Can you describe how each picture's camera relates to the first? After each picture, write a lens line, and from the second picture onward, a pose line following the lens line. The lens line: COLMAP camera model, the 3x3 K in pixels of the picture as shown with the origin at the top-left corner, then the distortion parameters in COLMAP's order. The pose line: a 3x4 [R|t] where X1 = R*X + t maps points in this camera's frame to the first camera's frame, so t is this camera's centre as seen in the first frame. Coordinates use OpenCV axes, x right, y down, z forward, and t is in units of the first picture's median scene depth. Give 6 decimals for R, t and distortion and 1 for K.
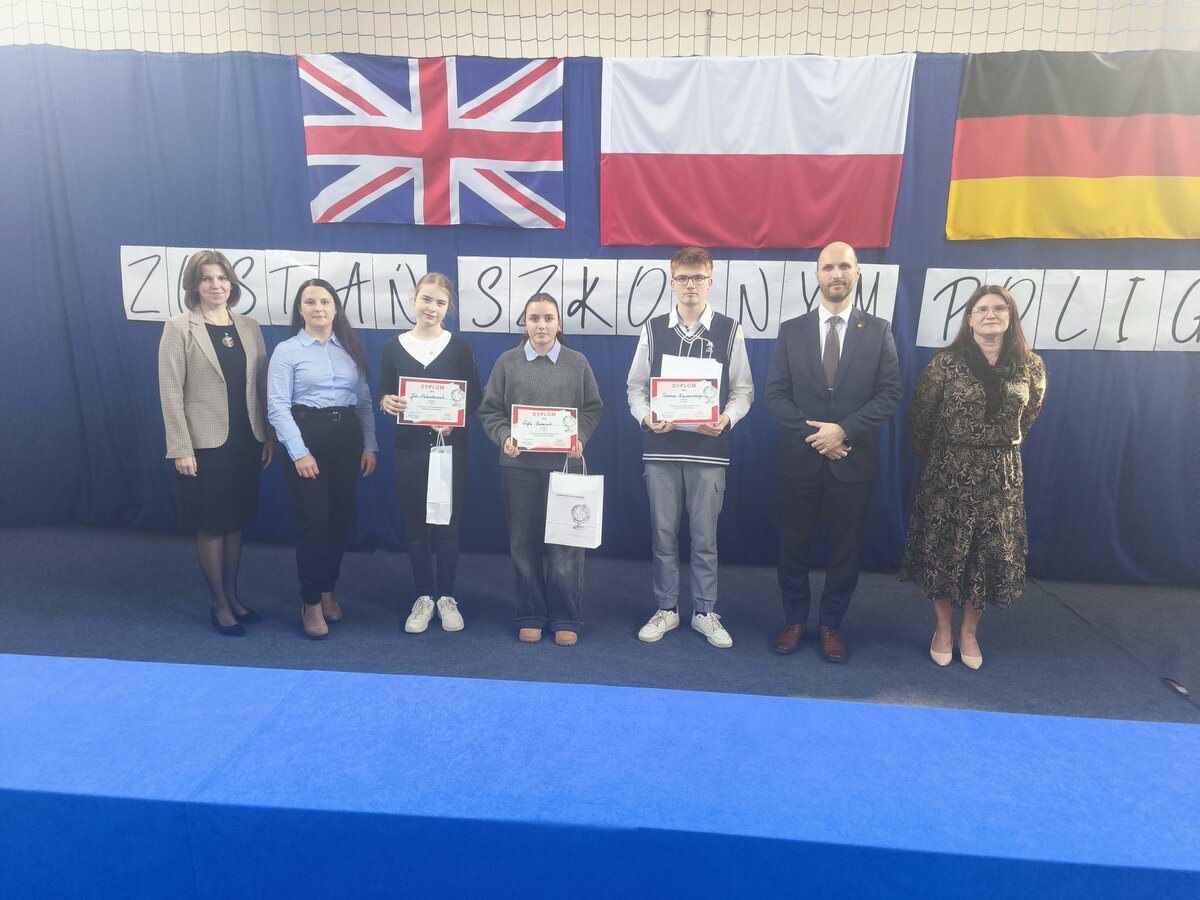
lens RADIAL K [[802.9, 0, 607.3], [0, 802.9, 453.0], [0, 0, 1]] dist [0.064745, -0.009751]
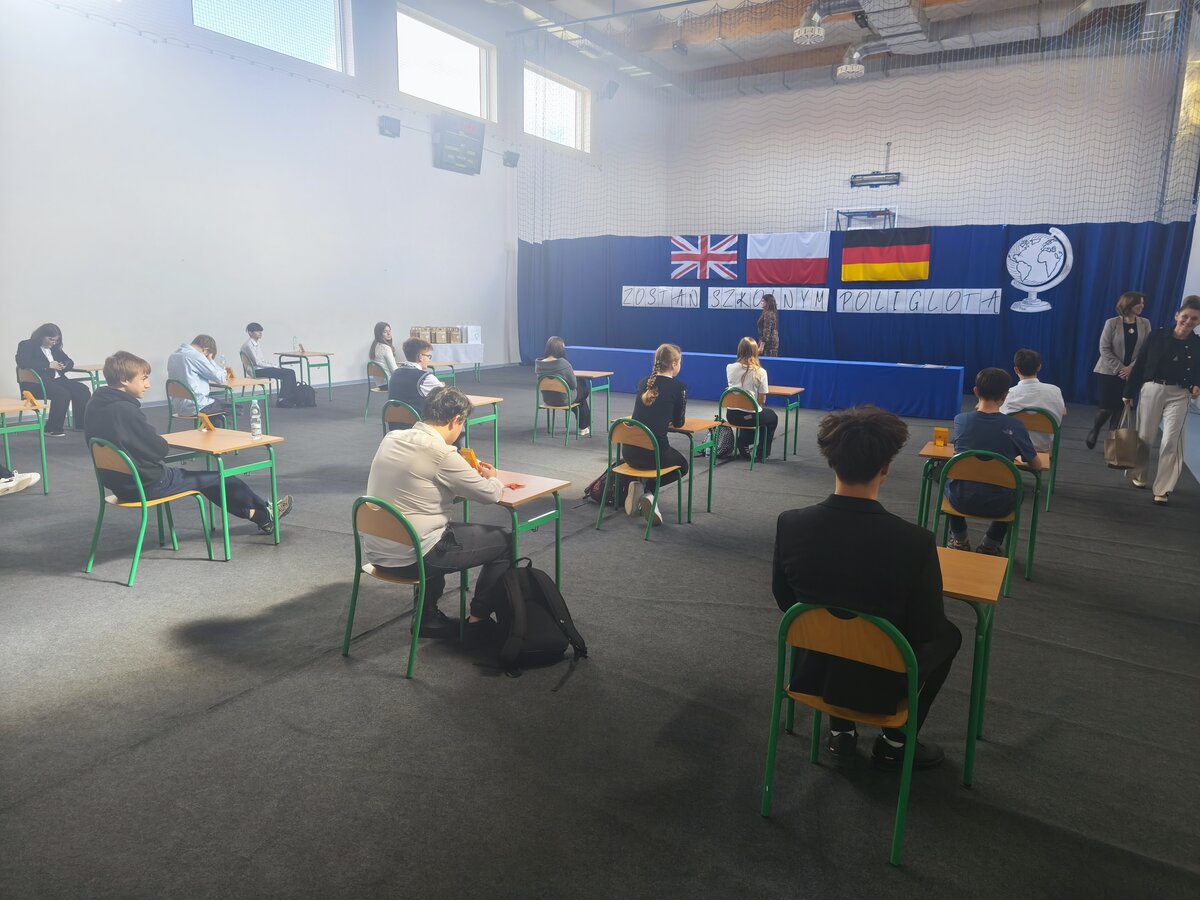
lens RADIAL K [[802.9, 0, 599.3], [0, 802.9, 445.6], [0, 0, 1]] dist [0.064745, -0.009751]
pose [[0.908765, 0.066803, -0.411927, 0.982033], [-0.067132, 0.997650, 0.013688, 0.483104], [0.411873, 0.015215, 0.911114, -2.683649]]
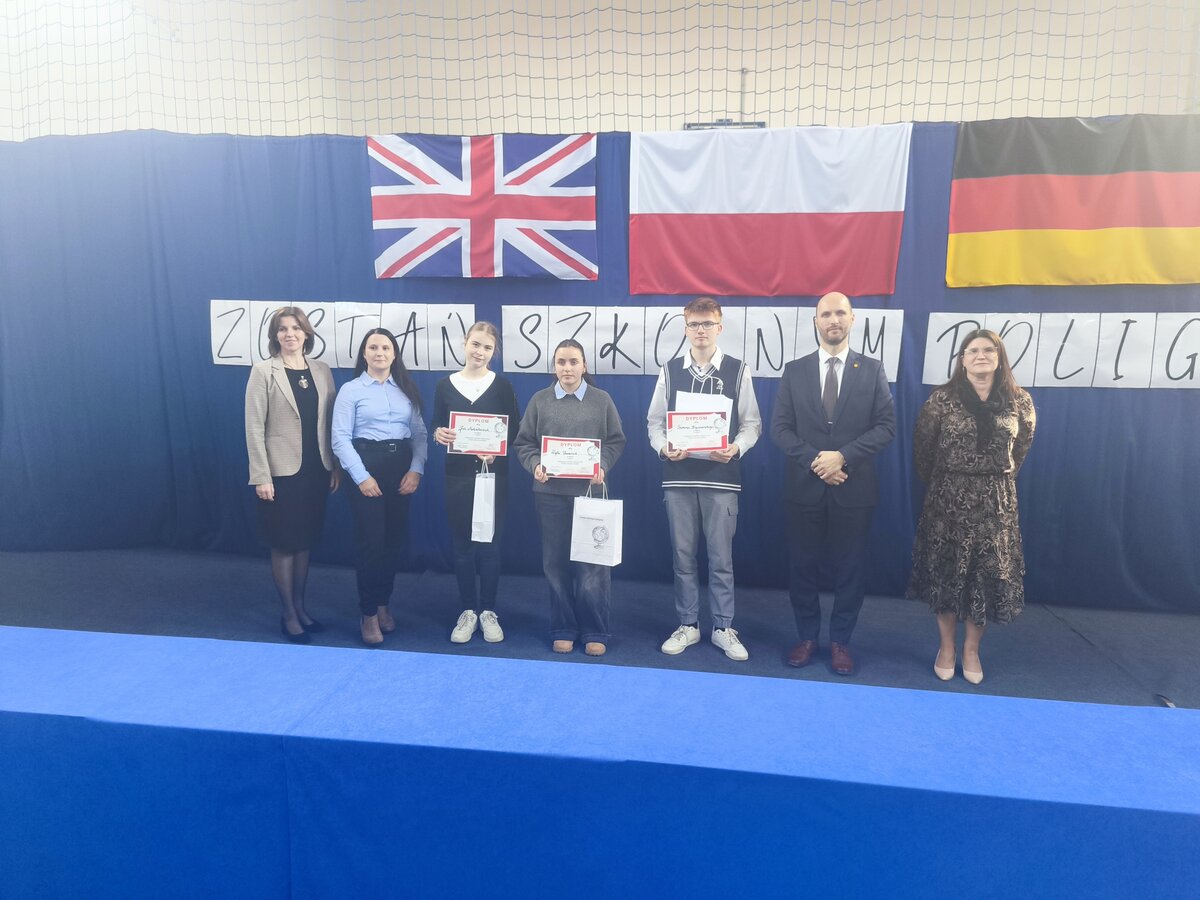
lens RADIAL K [[802.9, 0, 608.7], [0, 802.9, 445.1], [0, 0, 1]] dist [0.064745, -0.009751]
pose [[0.998414, -0.000676, -0.056289, 0.026930], [-0.002494, 0.998414, -0.056234, 0.012426], [0.056237, 0.056286, 0.996830, -0.100573]]
